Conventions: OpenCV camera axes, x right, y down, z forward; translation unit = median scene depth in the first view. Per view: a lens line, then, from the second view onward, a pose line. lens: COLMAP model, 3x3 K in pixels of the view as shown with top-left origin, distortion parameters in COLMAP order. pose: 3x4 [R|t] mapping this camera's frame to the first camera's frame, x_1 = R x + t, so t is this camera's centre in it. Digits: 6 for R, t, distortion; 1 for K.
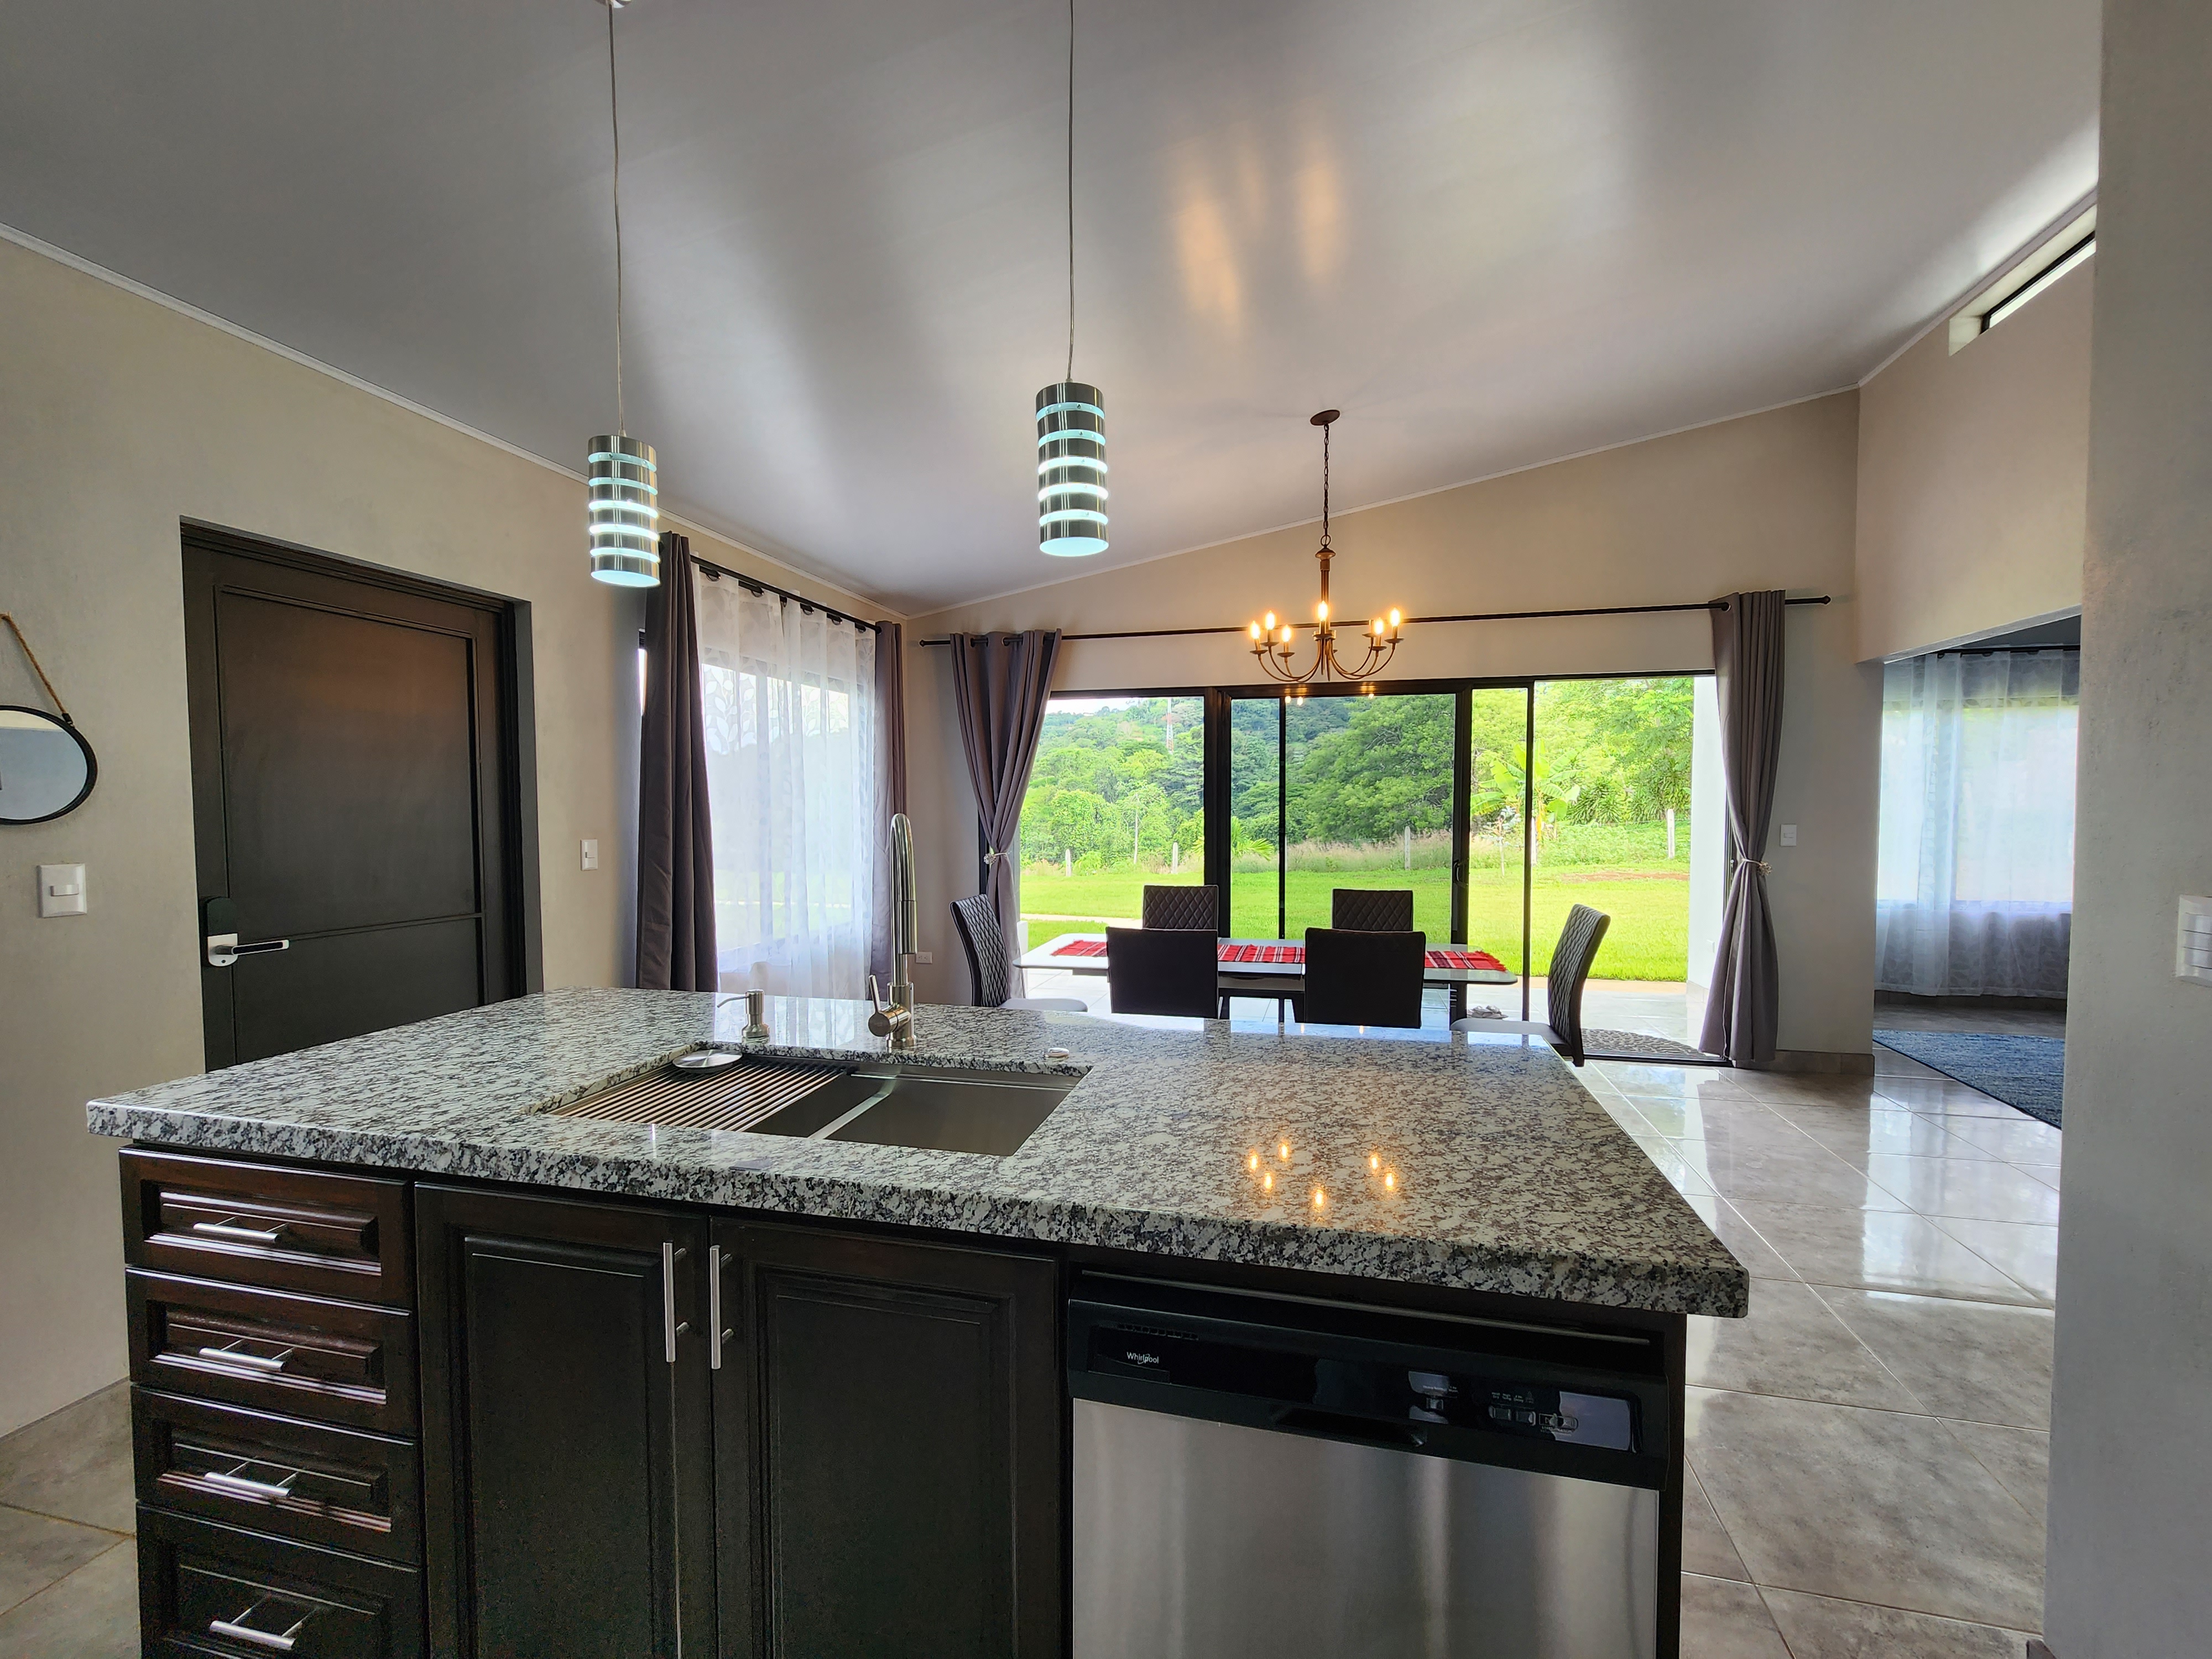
lens RADIAL K [[909.7, 0, 1115.1], [0, 909.7, 842.1], [0, 0, 1]] dist [0.001455, 0.000078]
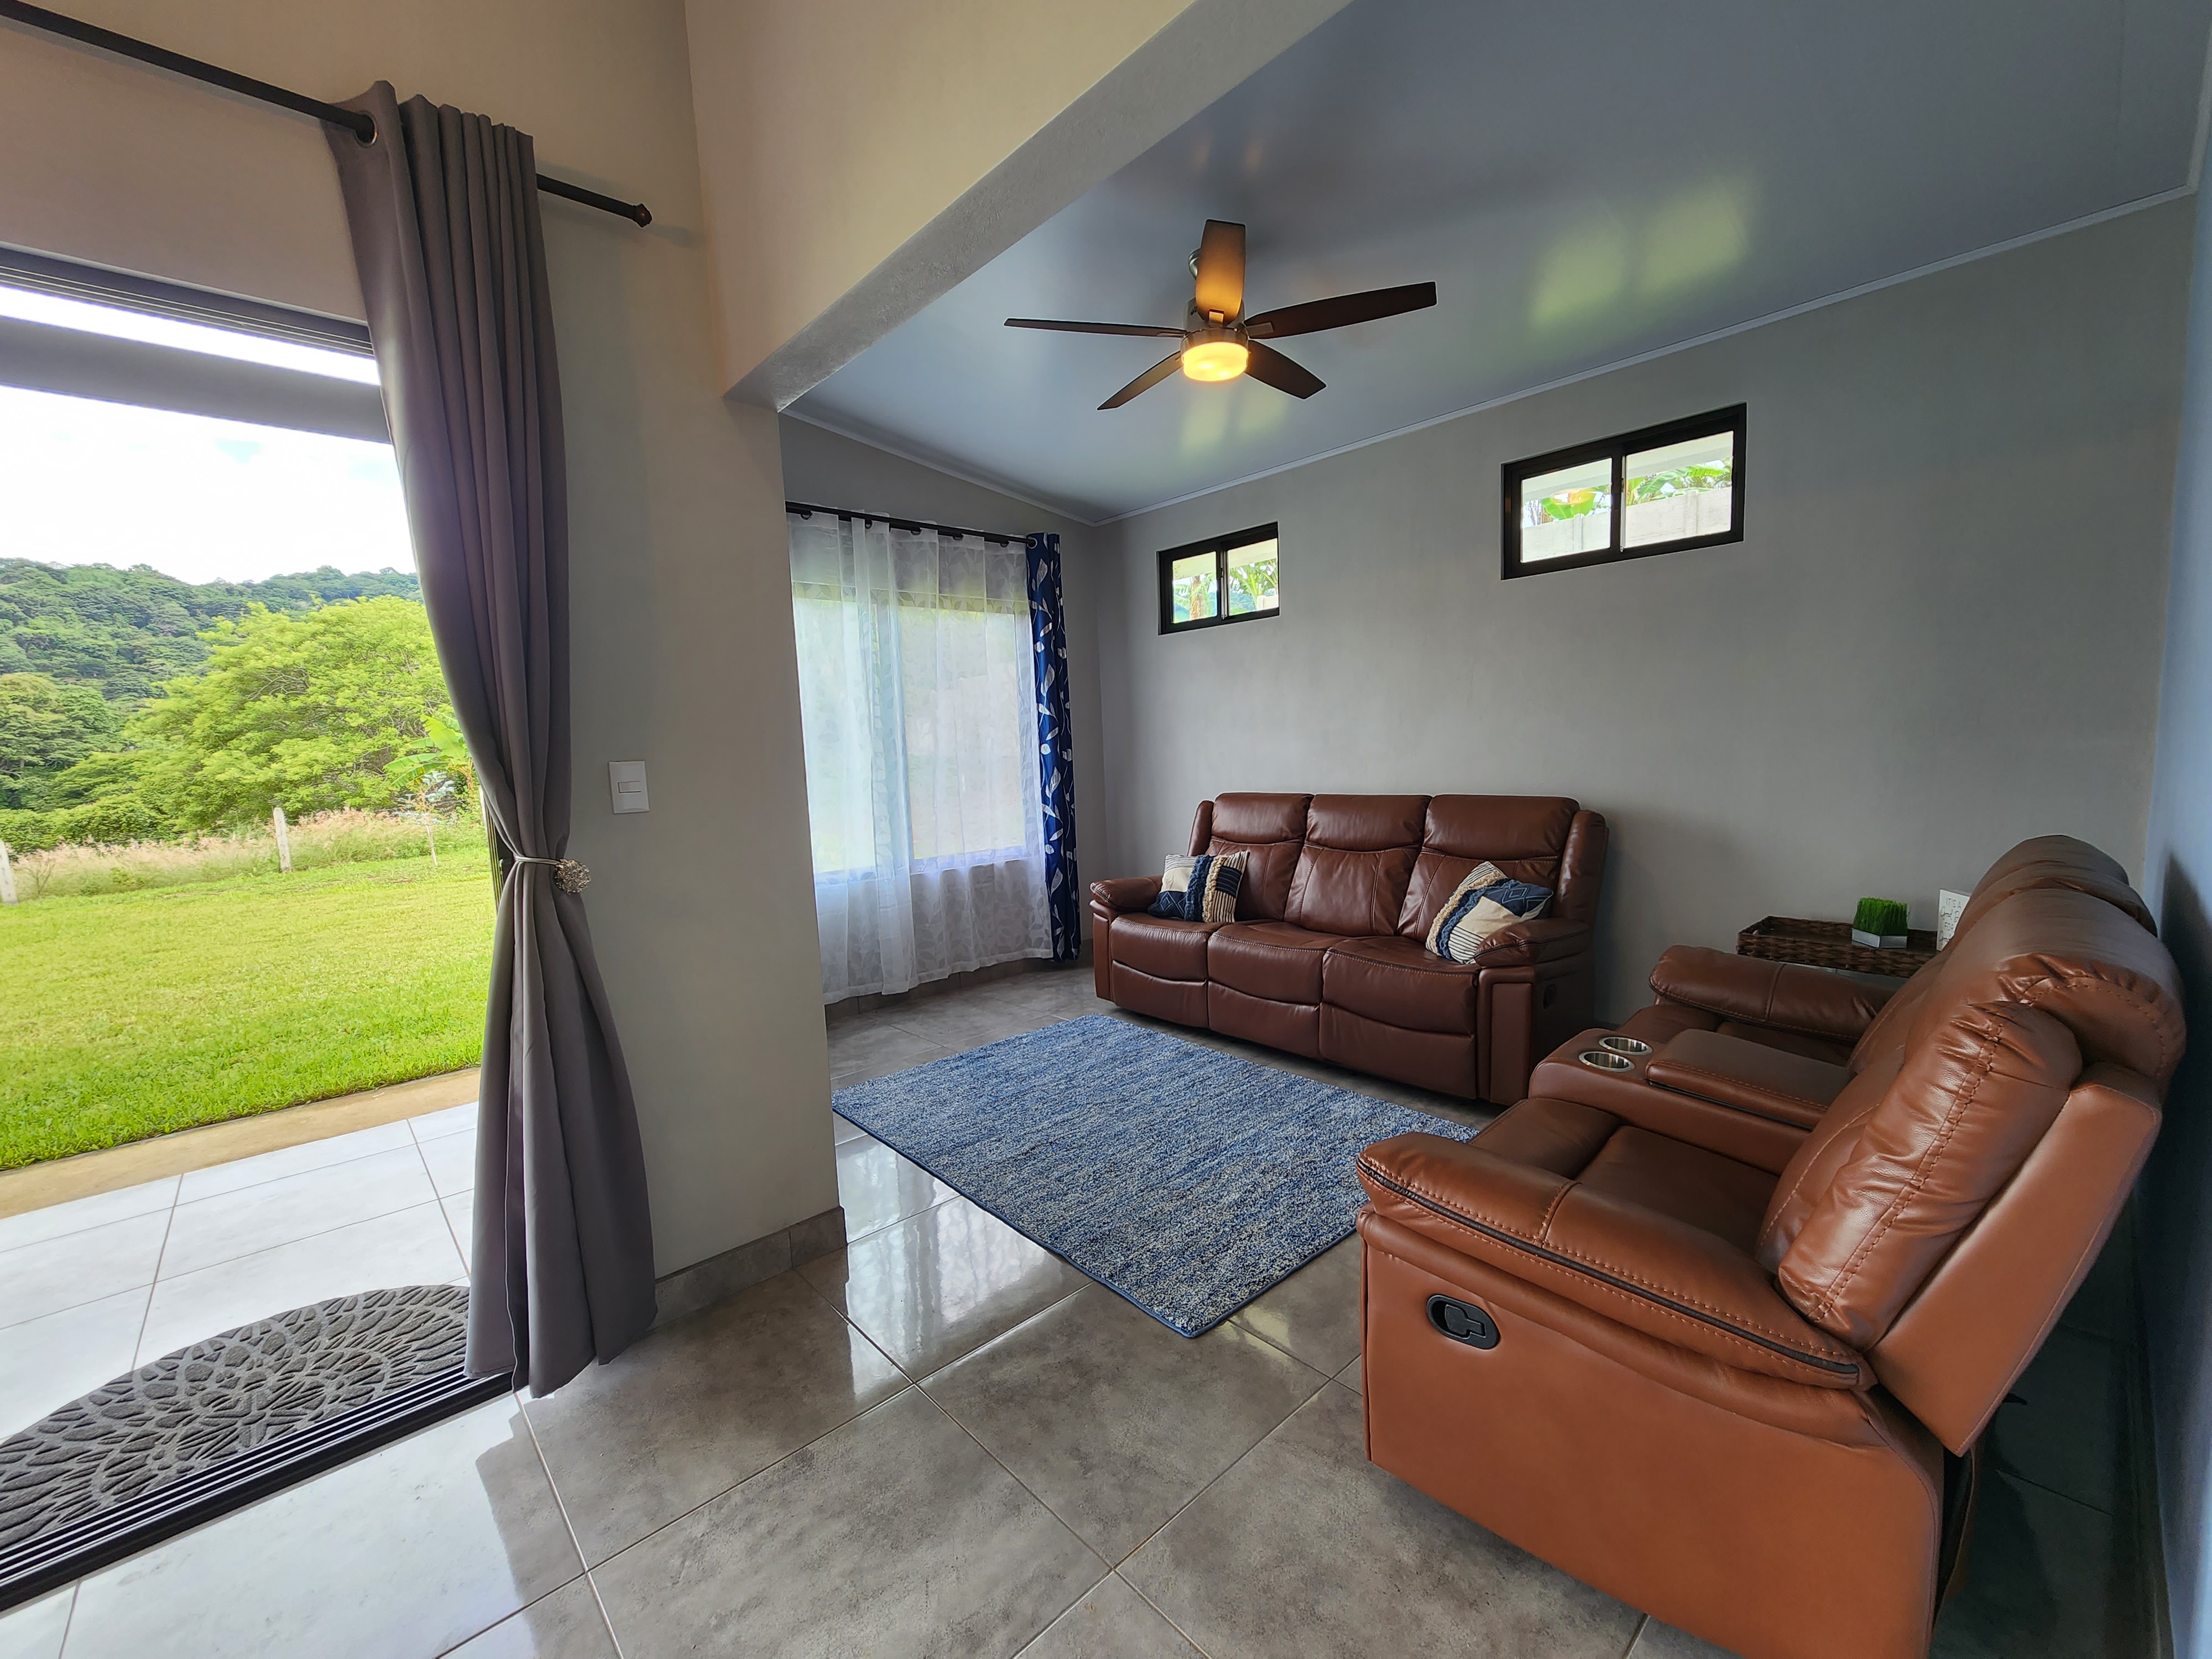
lens RADIAL K [[909.7, 0, 1115.1], [0, 909.7, 842.1], [0, 0, 1]] dist [0.001455, 0.000078]
pose [[0.549490, -0.106962, 0.828625, 0.386713], [0.073555, 0.994114, 0.079547, 0.000532], [-0.832256, 0.017239, 0.554123, 0.438728]]
